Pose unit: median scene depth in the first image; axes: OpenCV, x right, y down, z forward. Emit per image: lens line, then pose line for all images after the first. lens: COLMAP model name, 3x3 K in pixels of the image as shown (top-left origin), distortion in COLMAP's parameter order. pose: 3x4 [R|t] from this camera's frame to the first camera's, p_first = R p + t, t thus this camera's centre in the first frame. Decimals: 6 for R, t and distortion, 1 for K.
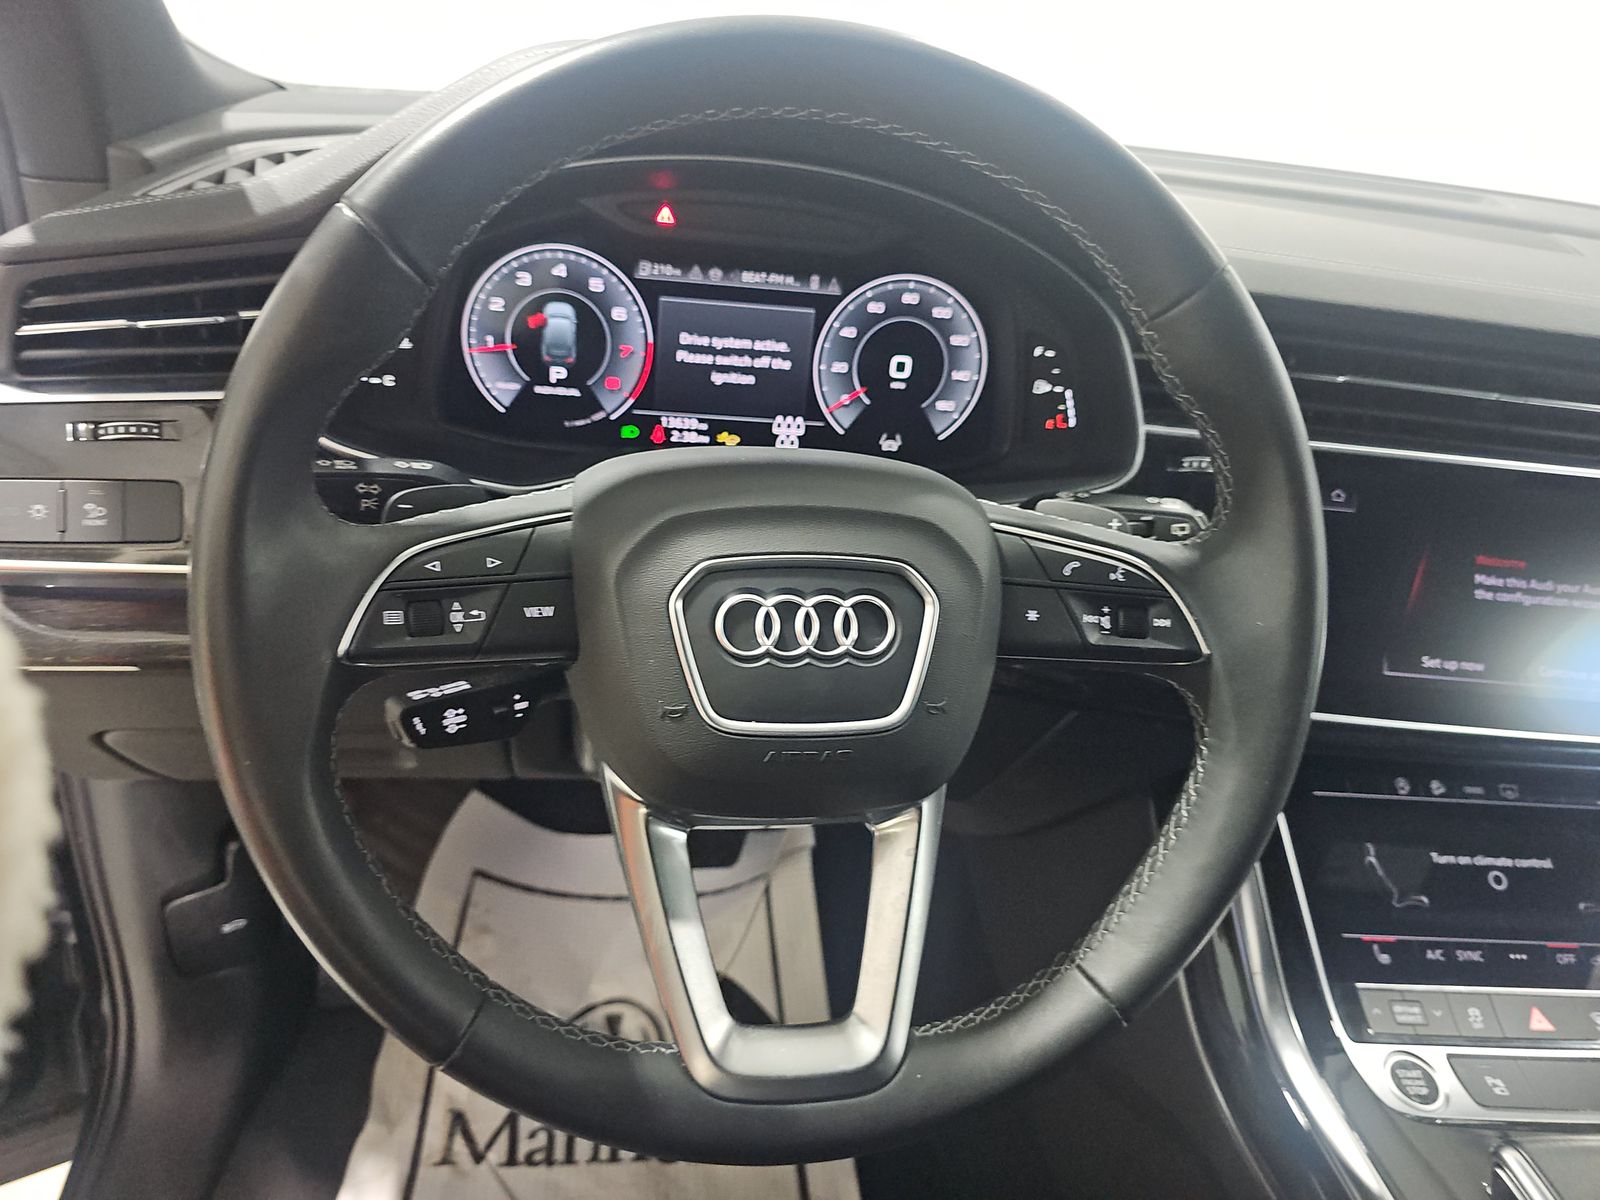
lens RADIAL K [[1071.2, 0, 786.7], [0, 1071.2, 626.0], [0, 0, 1]] dist [0.024034, -0.018137]
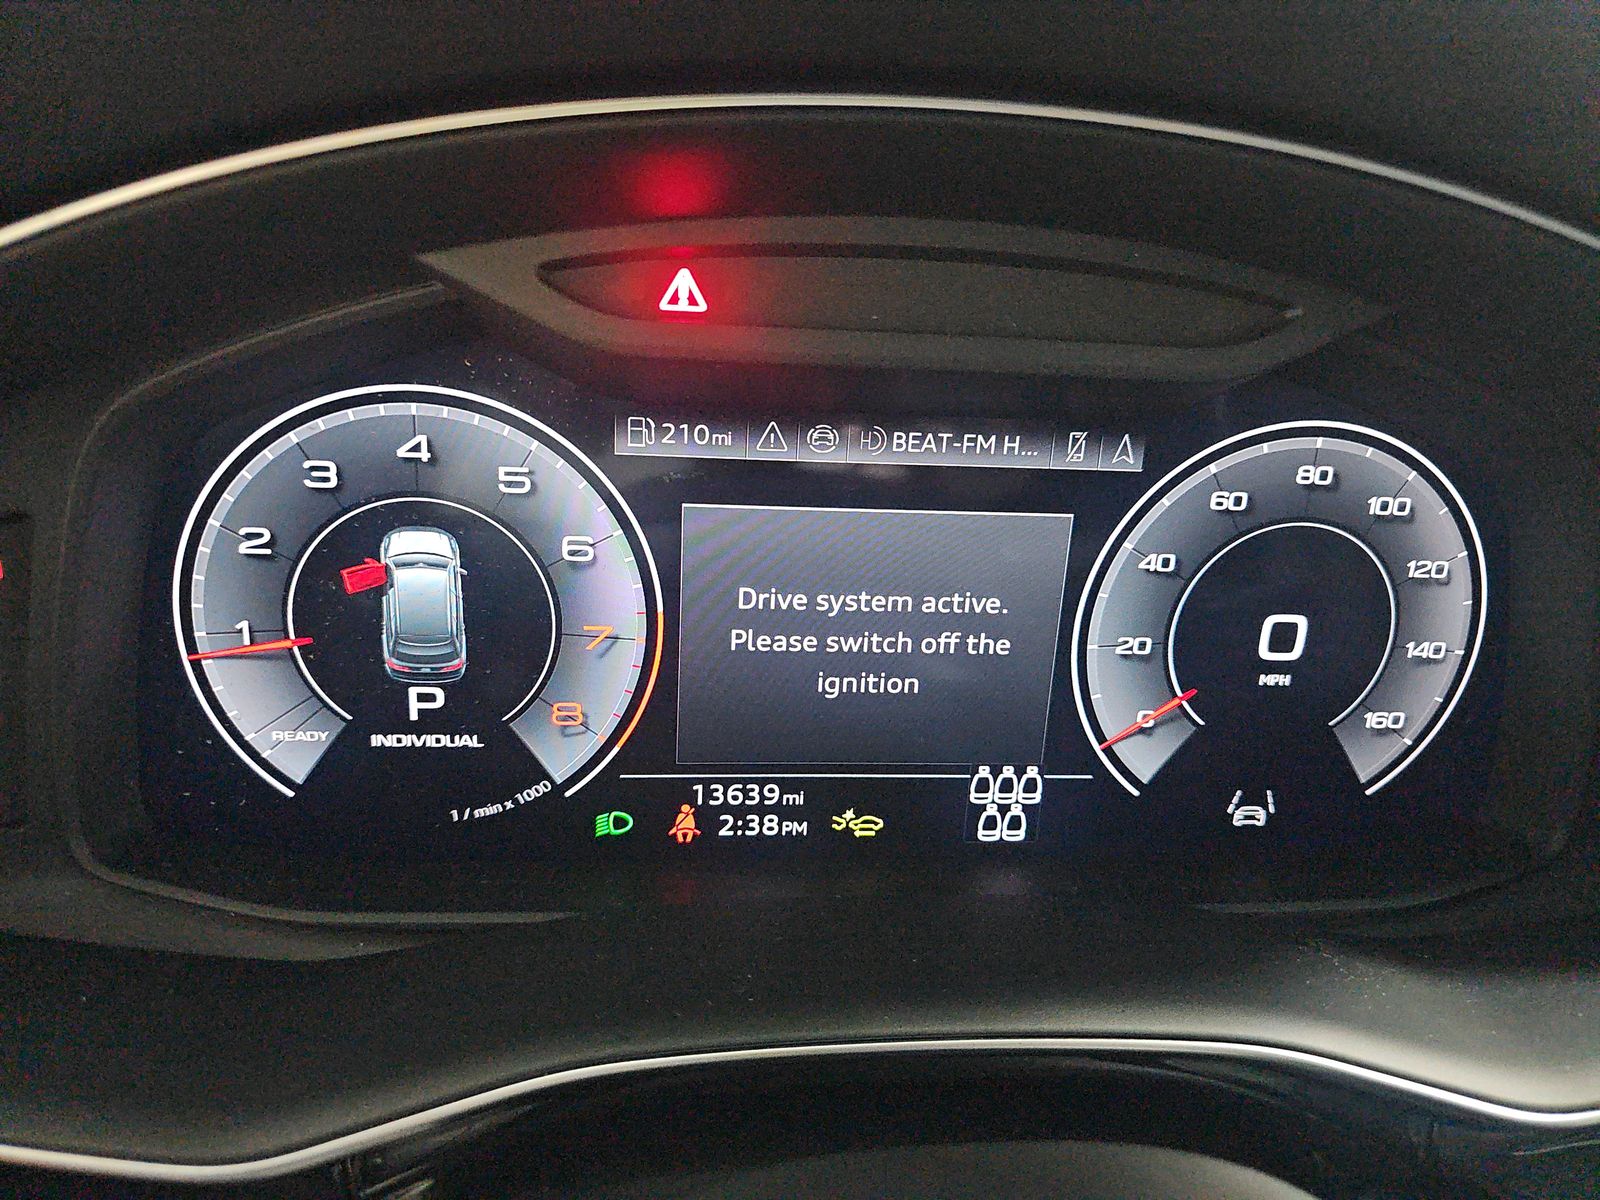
lens RADIAL K [[1071.2, 0, 802.3], [0, 1071.2, 585.0], [0, 0, 1]] dist [0.024034, -0.018137]
pose [[0.998810, -0.037680, -0.030968, -0.061972], [0.033083, 0.989950, -0.137492, -0.217689], [0.035837, 0.136304, 0.990019, 0.610070]]
